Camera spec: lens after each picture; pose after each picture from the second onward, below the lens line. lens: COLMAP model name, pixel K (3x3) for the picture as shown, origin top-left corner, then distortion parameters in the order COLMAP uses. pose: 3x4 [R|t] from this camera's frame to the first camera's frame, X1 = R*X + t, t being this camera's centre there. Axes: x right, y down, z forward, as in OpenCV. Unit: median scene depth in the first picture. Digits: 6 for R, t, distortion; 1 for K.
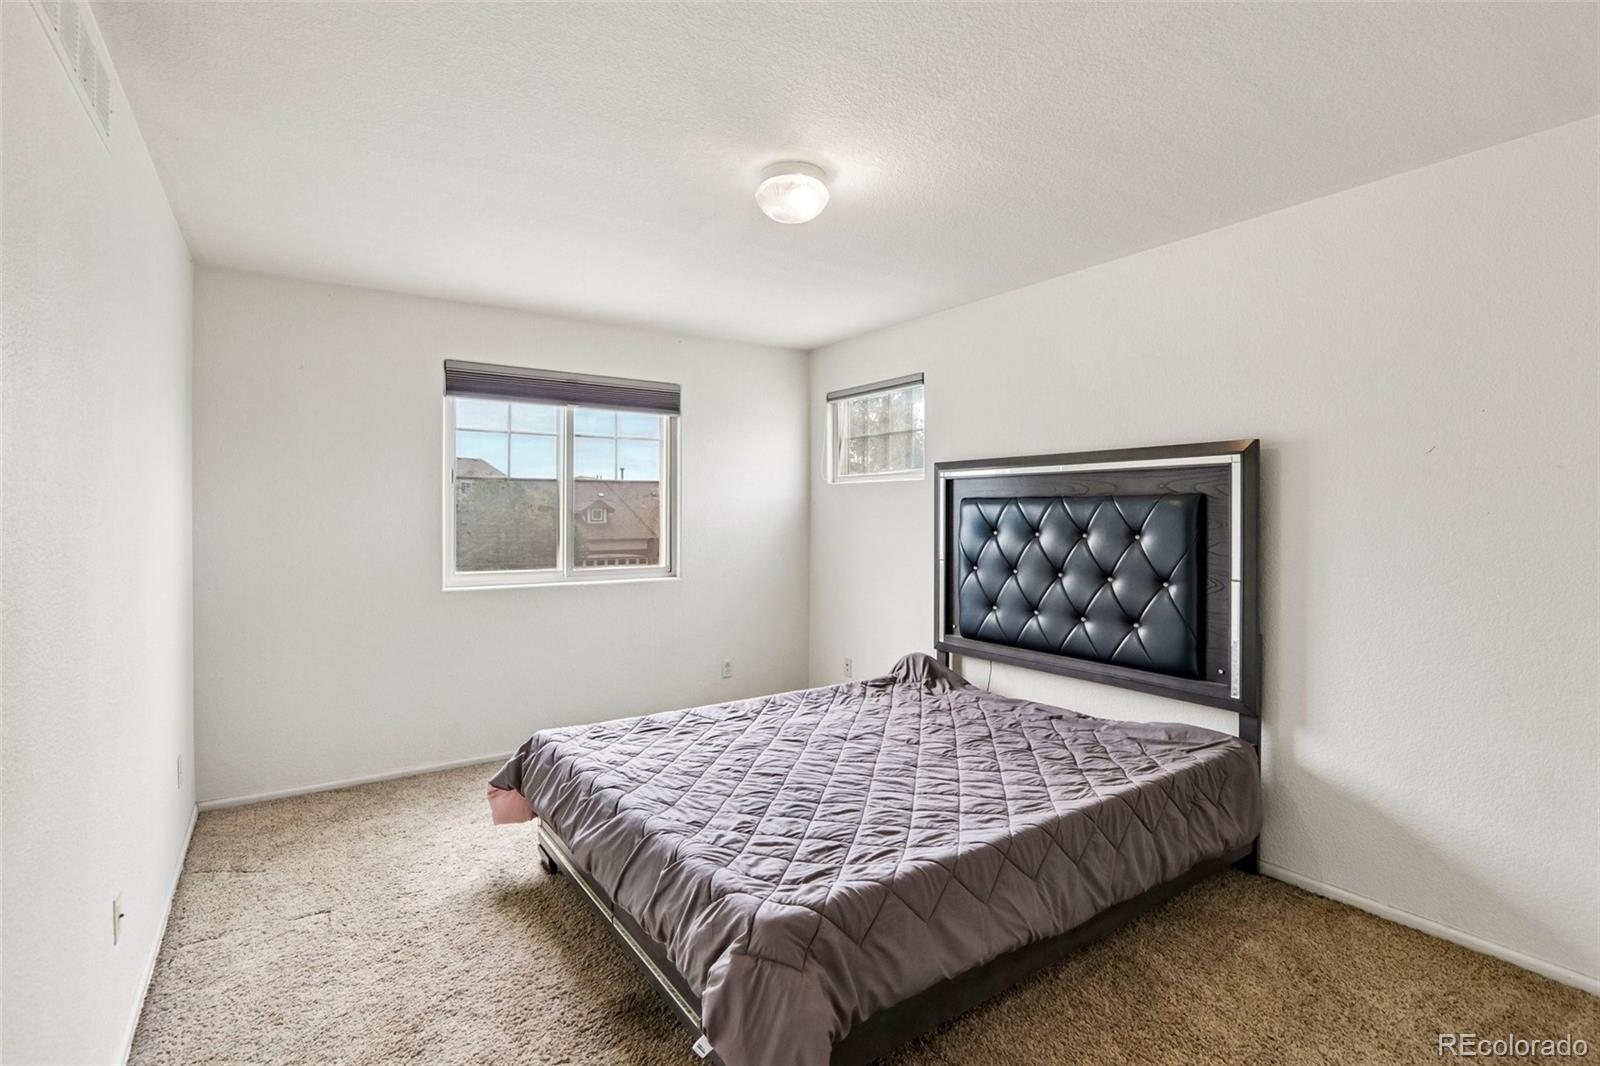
lens RADIAL K [[736.9, 0, 807.9], [0, 736.9, 510.4], [0, 0, 1]] dist [-0.039661, 0.000041]
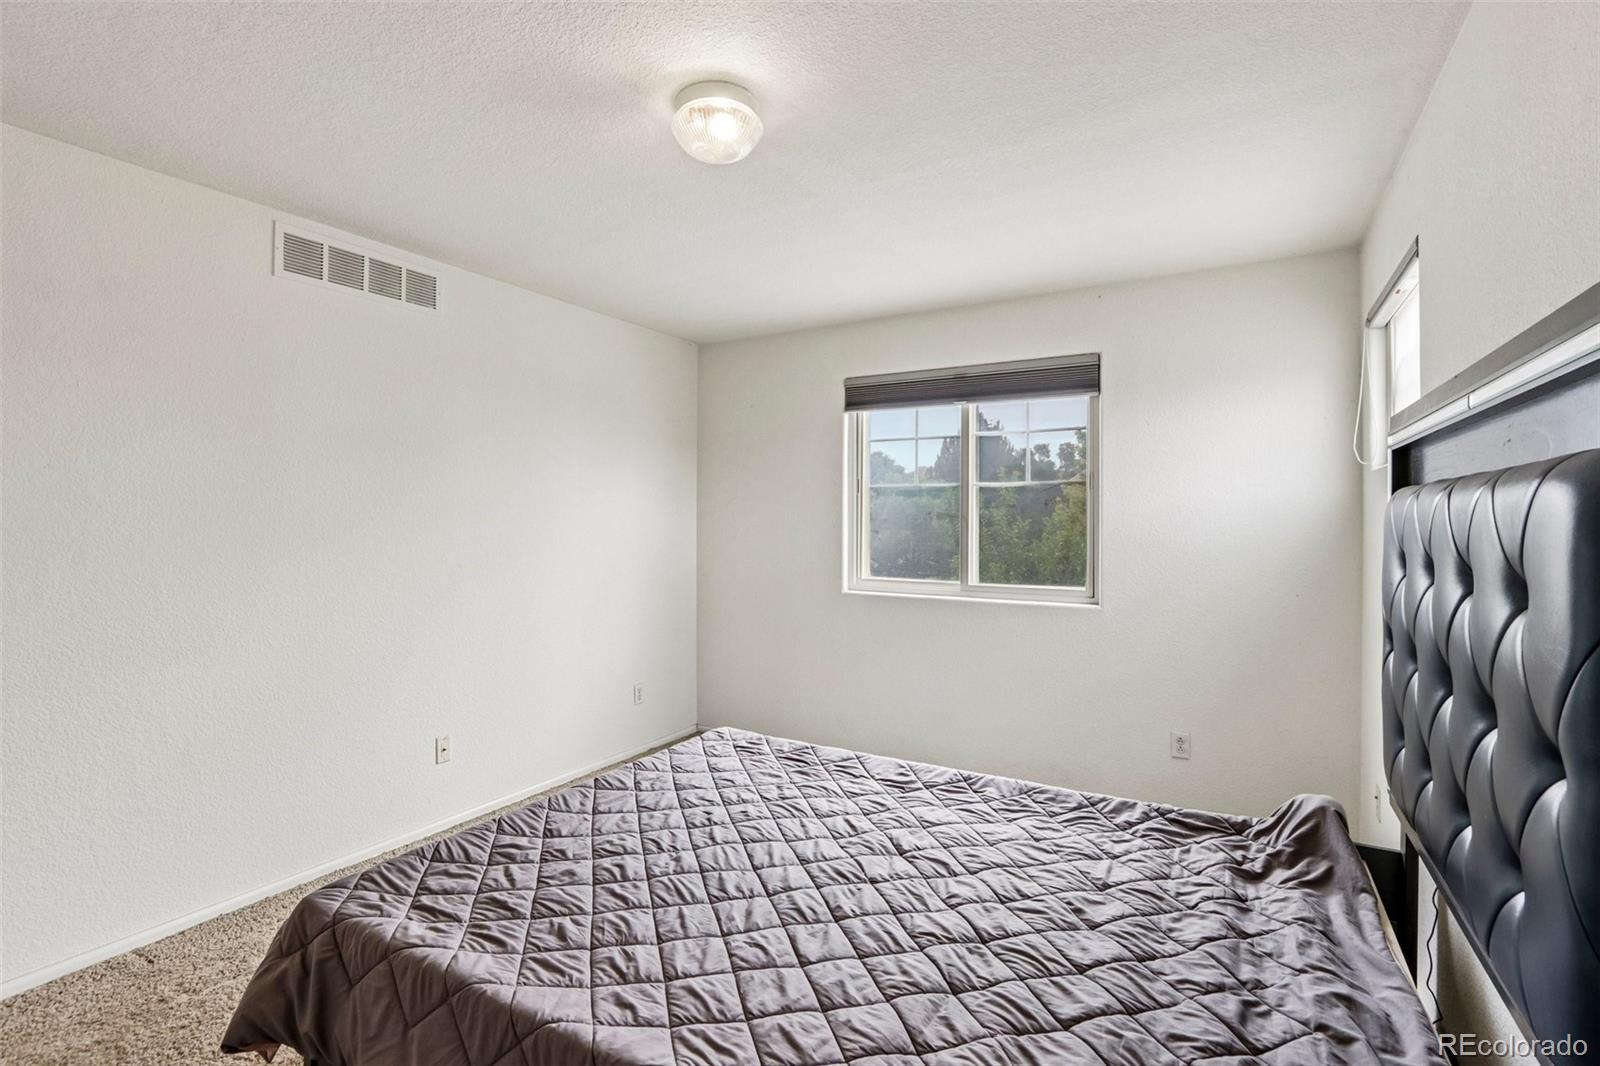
lens RADIAL K [[751.5, 0, 776.3], [0, 751.5, 517.4], [0, 0, 1]] dist [-0.017222, 0.000781]
pose [[0.406897, -0.000459, -0.913474, 0.478000], [0.000474, 1.000000, -0.000292, -0.000772], [0.913474, -0.000314, 0.406898, 0.456128]]
